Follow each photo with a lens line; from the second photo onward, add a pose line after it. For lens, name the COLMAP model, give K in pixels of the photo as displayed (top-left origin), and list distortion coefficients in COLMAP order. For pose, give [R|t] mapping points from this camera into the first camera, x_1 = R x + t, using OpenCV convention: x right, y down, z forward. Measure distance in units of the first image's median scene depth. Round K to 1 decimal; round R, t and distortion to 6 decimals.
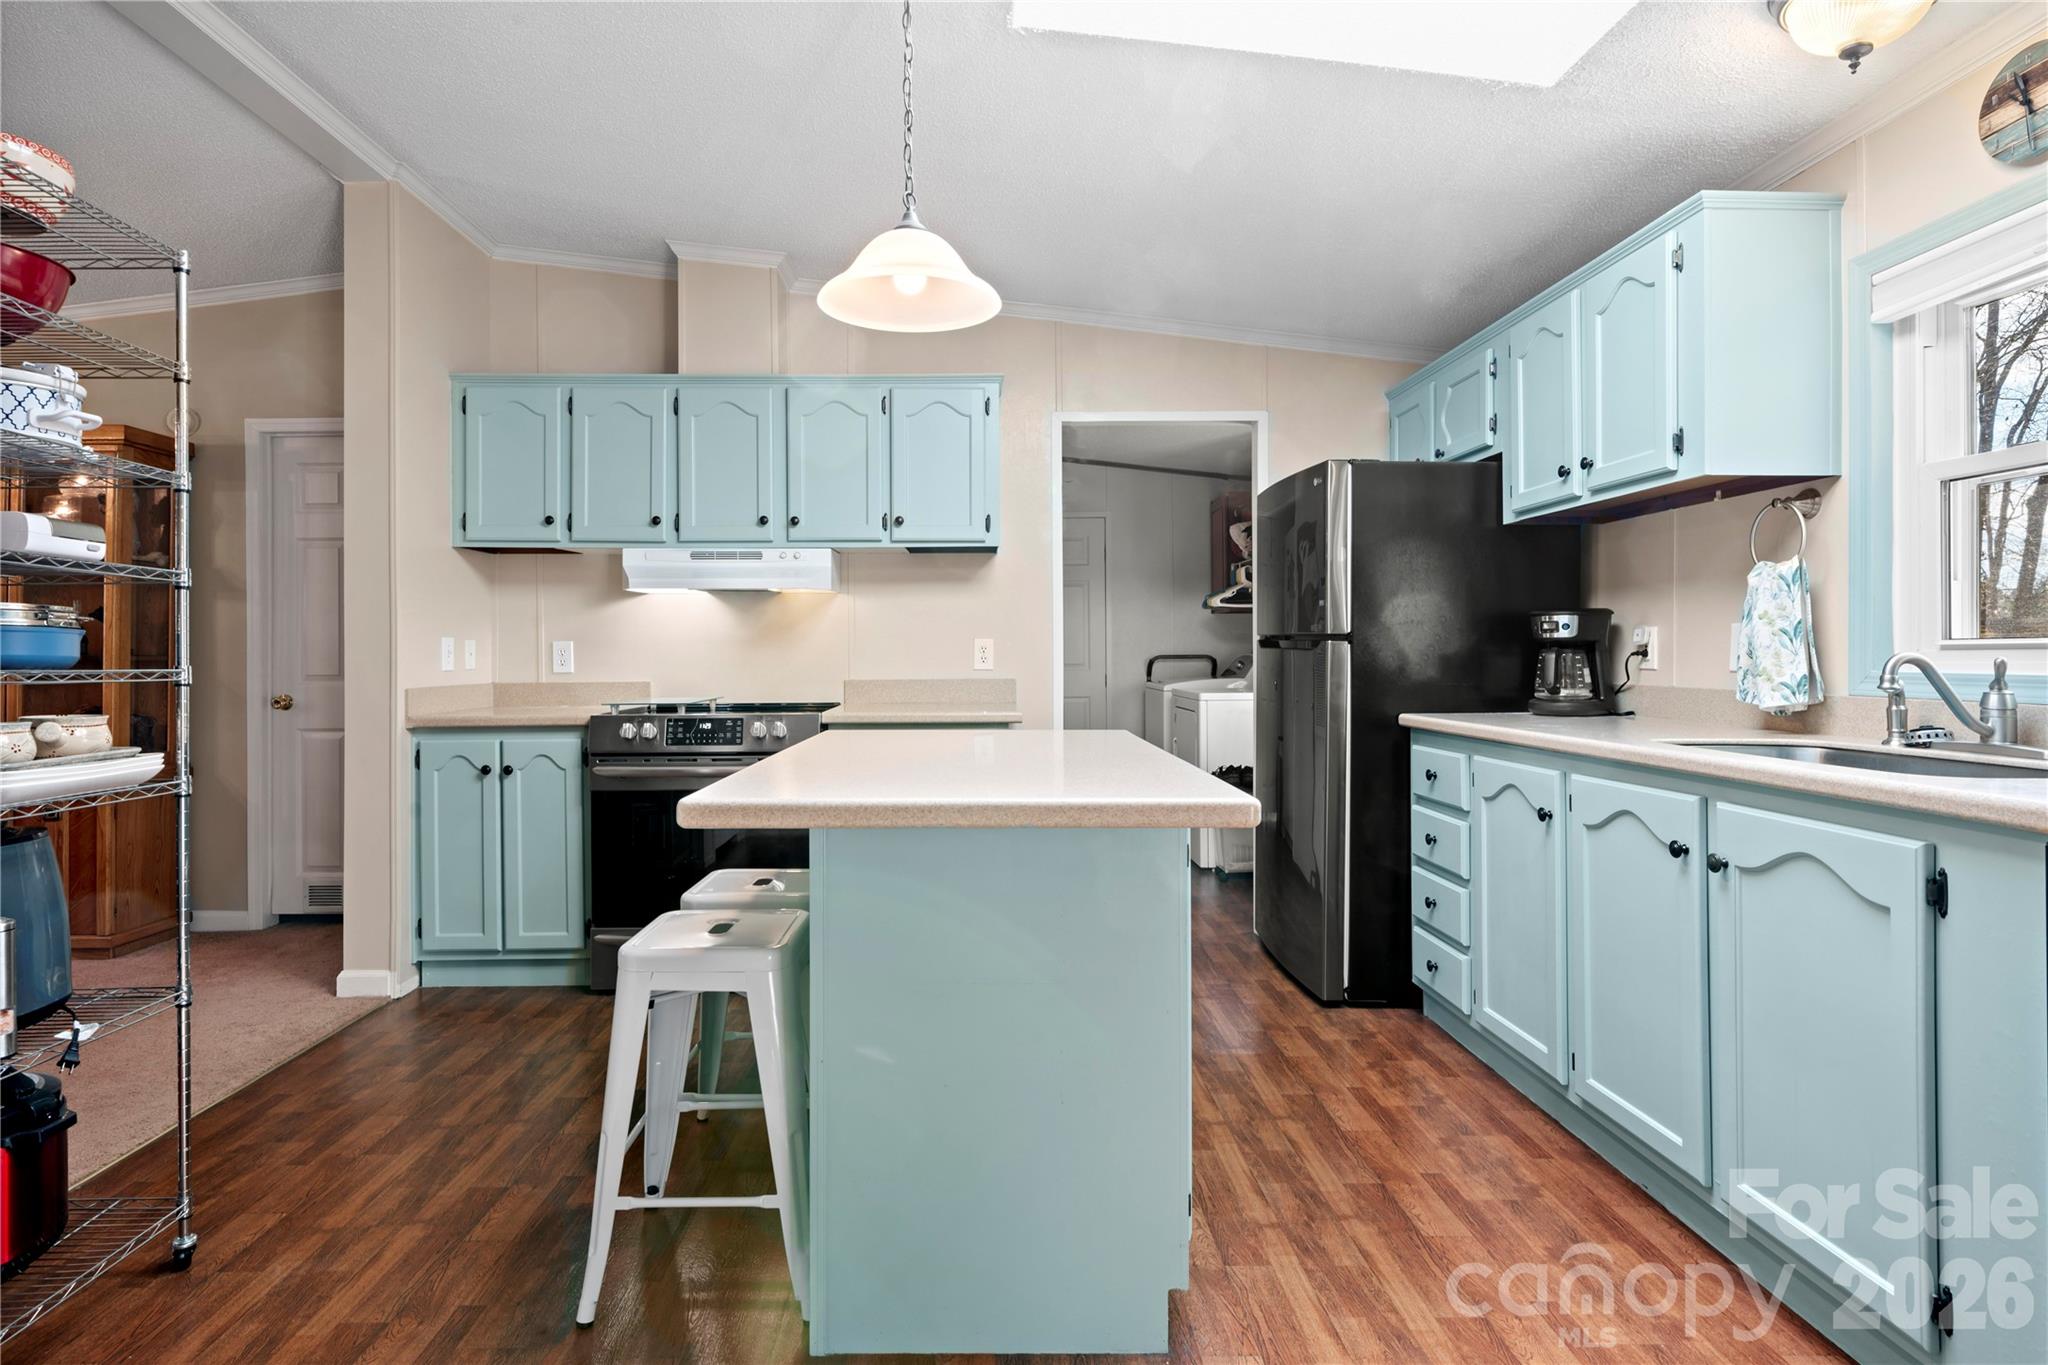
lens RADIAL K [[1062.5, 0, 981.7], [0, 1062.5, 647.1], [0, 0, 1]] dist [0.002115, 0.000232]
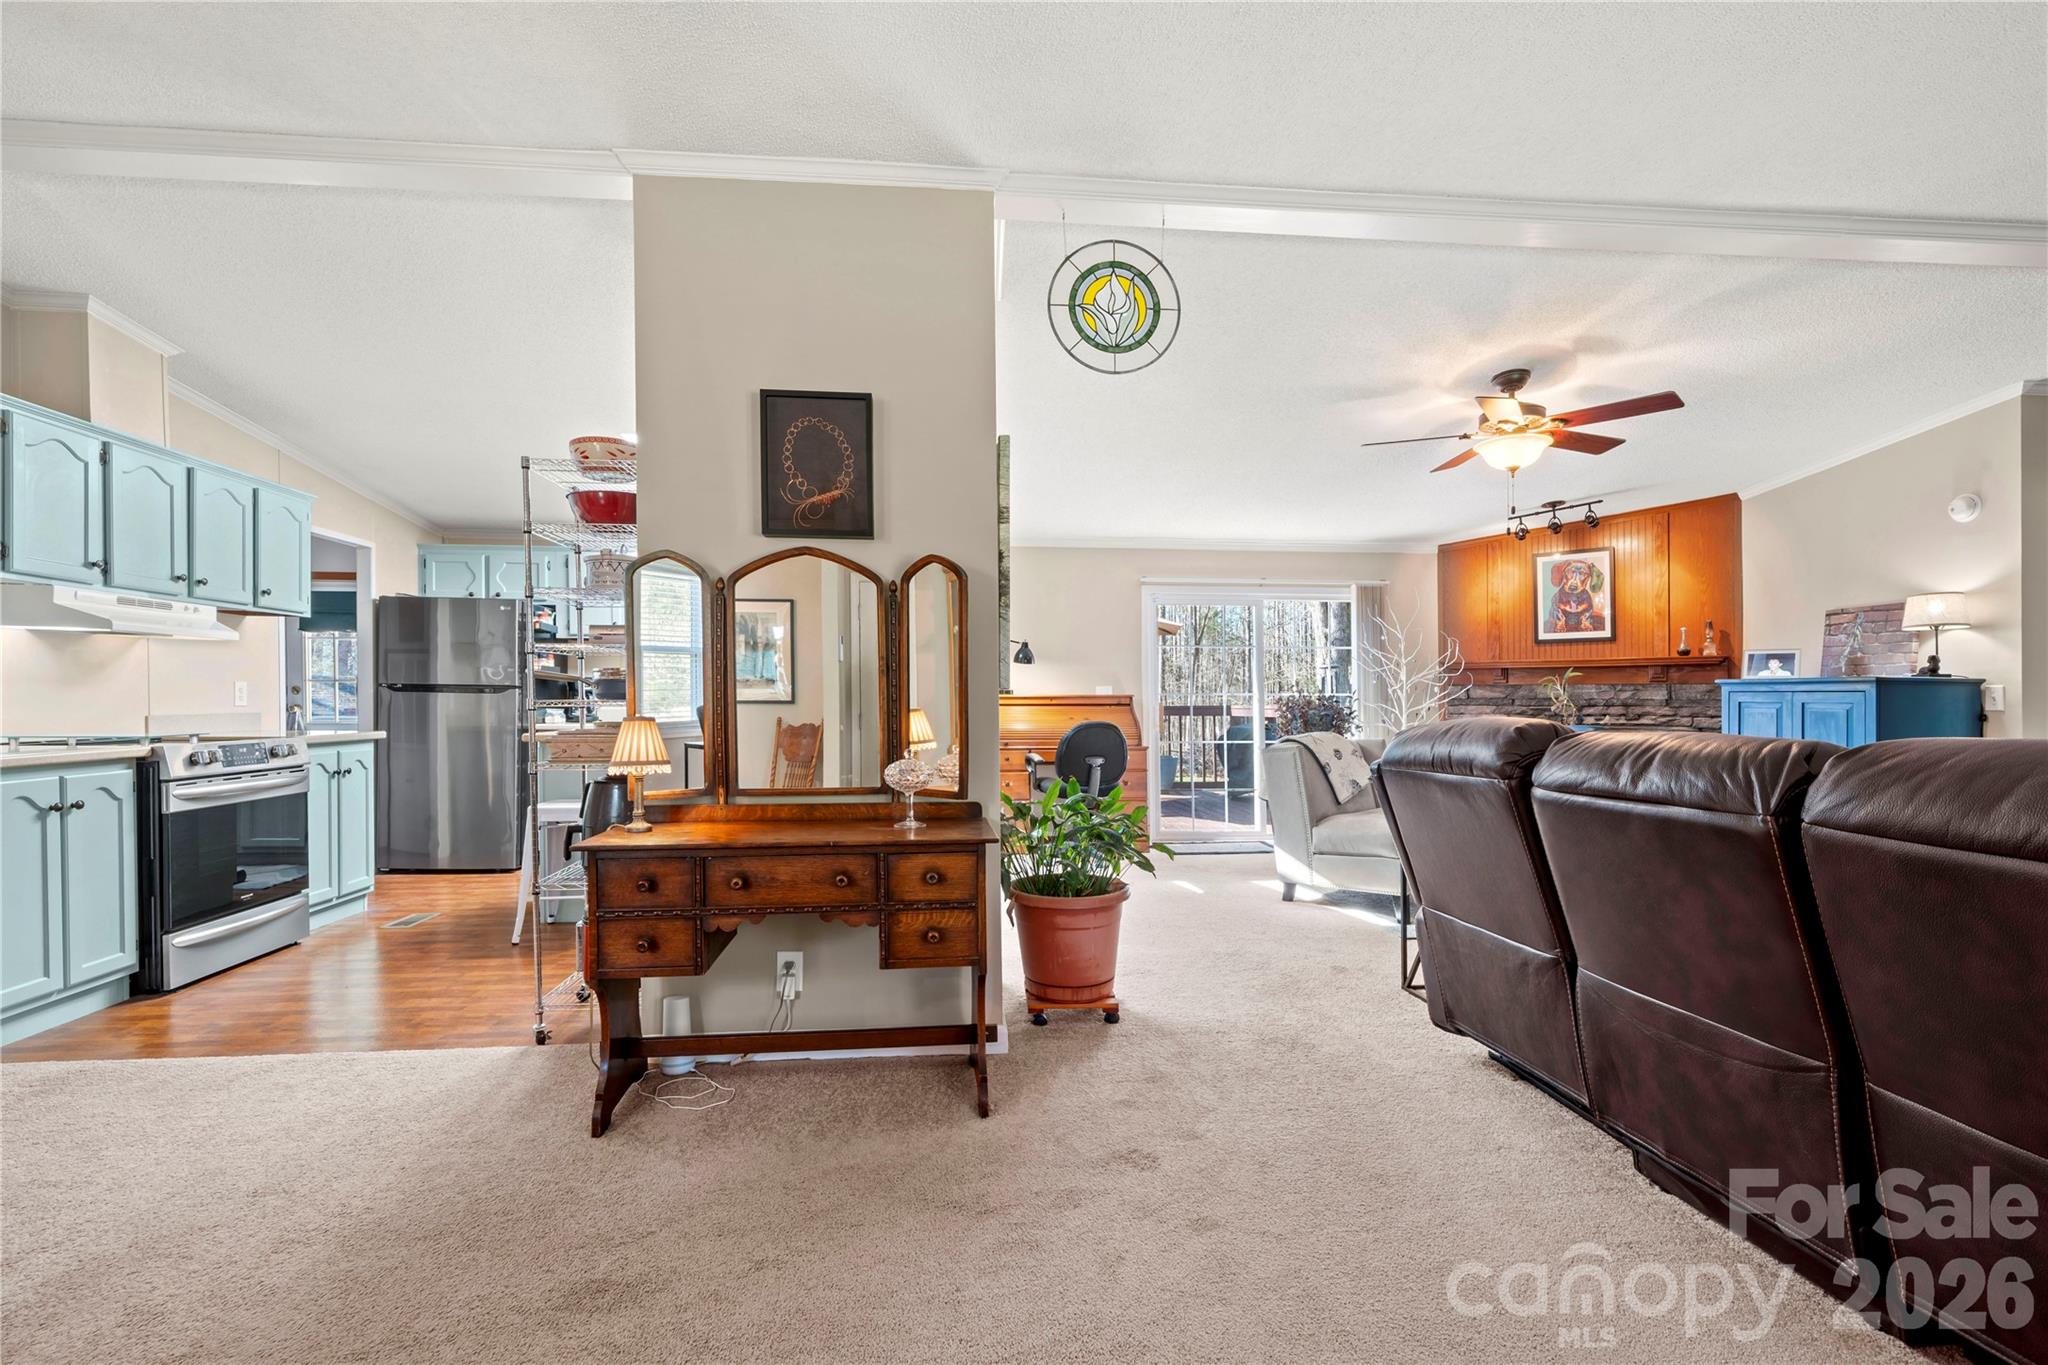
lens RADIAL K [[903.2, 0, 1012.9], [0, 903.2, 700.7], [0, 0, 1]] dist [0.001740, -0.000538]
pose [[-0.078645, 0.001077, 0.996902, -1.376270], [-0.007572, 0.999970, -0.001678, 0.010878], [-0.996874, -0.007681, -0.078635, 0.186463]]
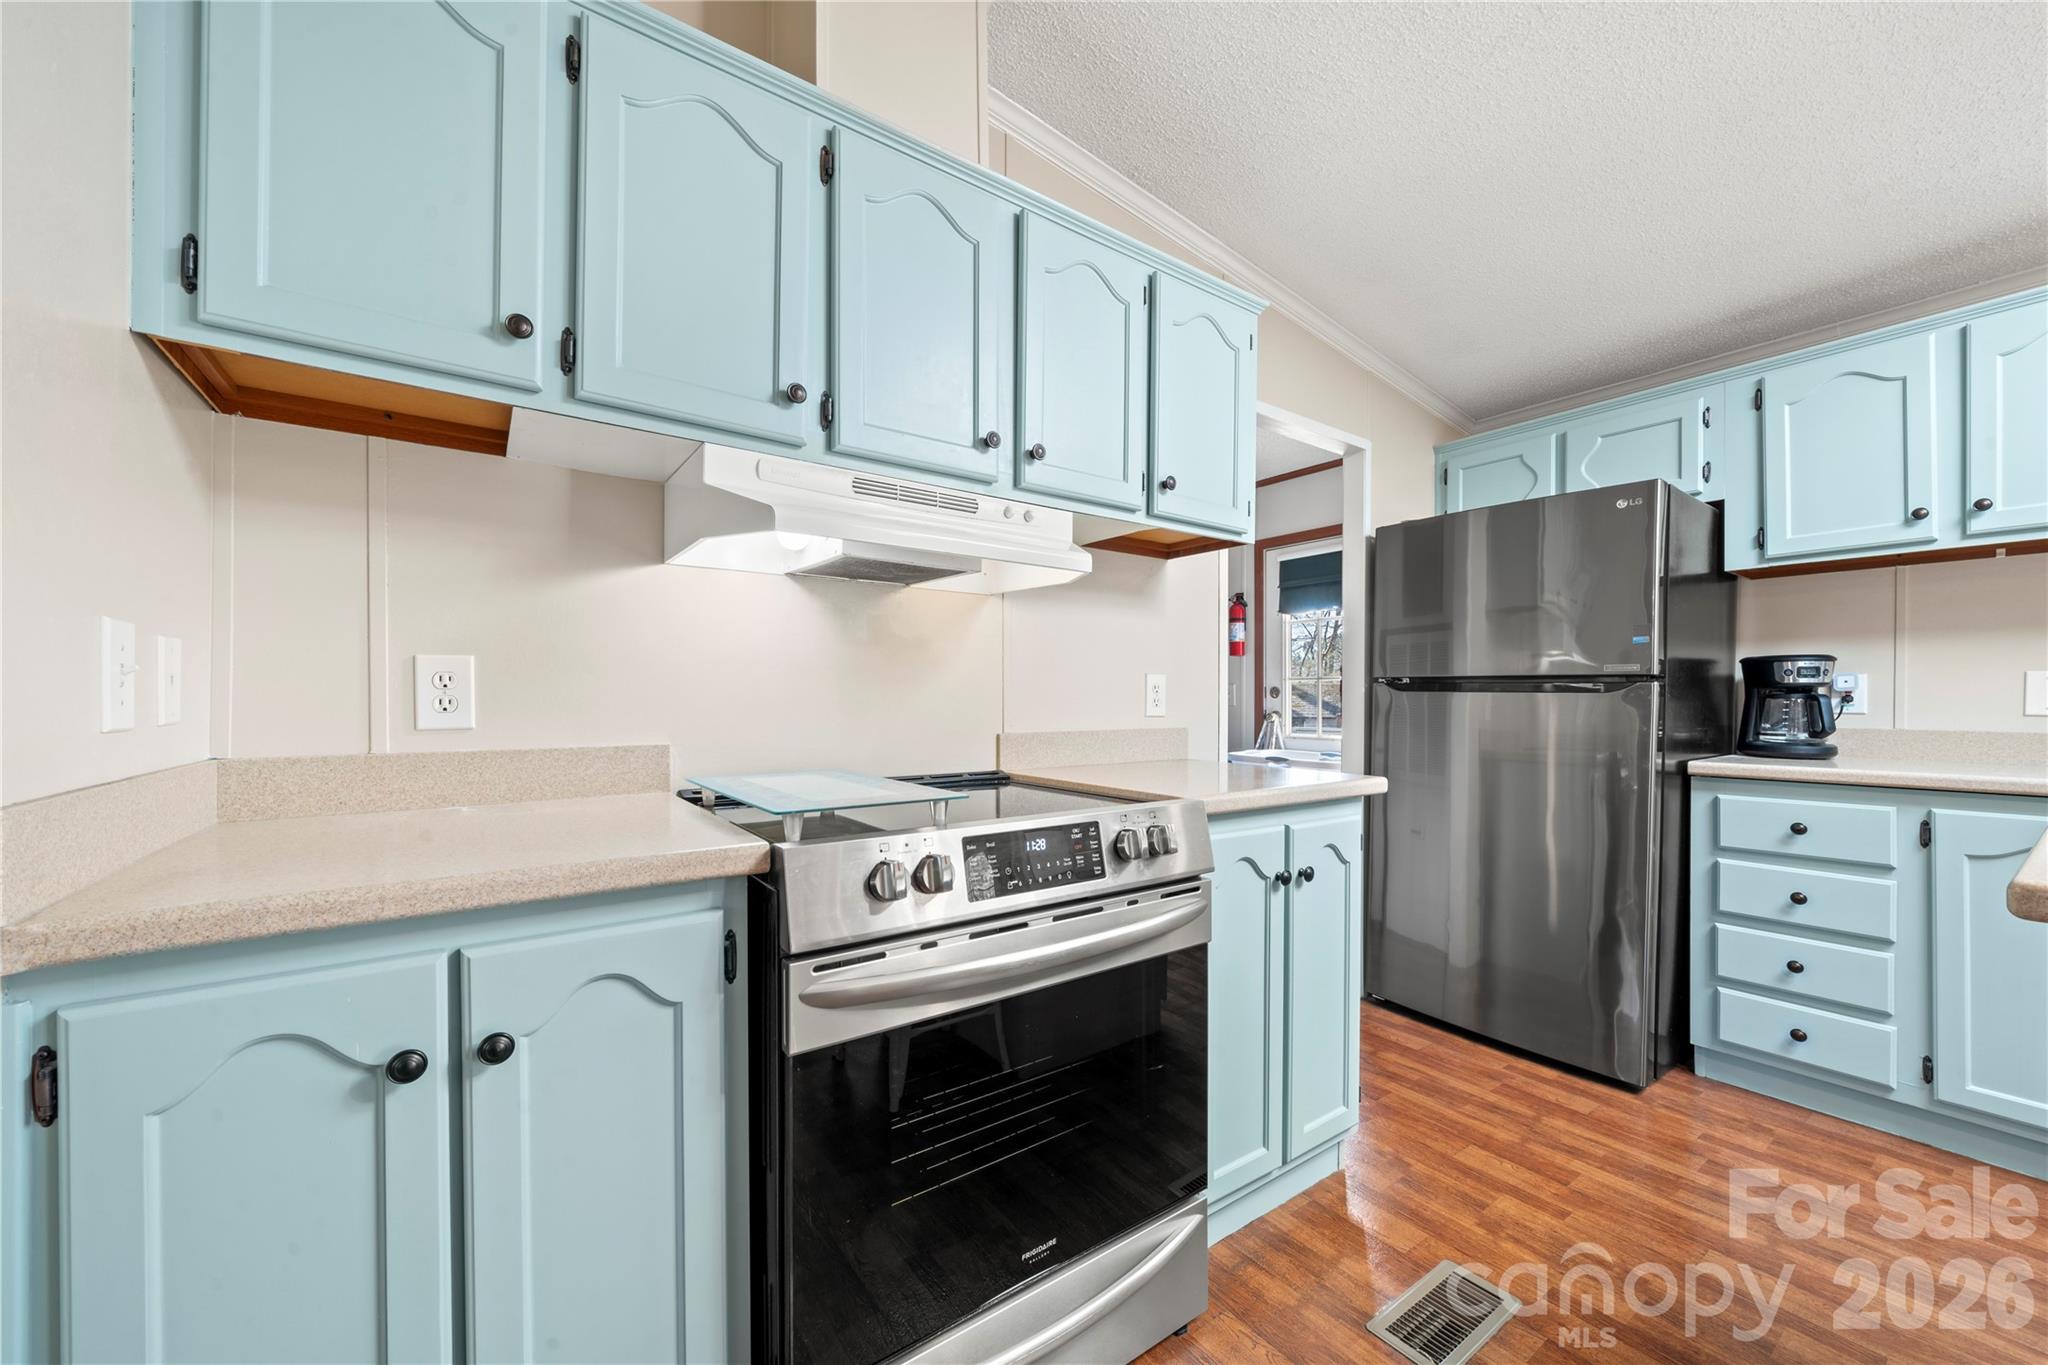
lens RADIAL K [[769.5, 0, 1018.0], [0, 769.5, 702.9], [0, 0, 1]] dist [-0.001314, -0.001116]
pose [[0.822581, 0.004745, 0.568628, -0.451032], [-0.009772, 0.999935, 0.005792, 0.011740], [-0.568564, -0.010321, 0.822574, 0.732571]]
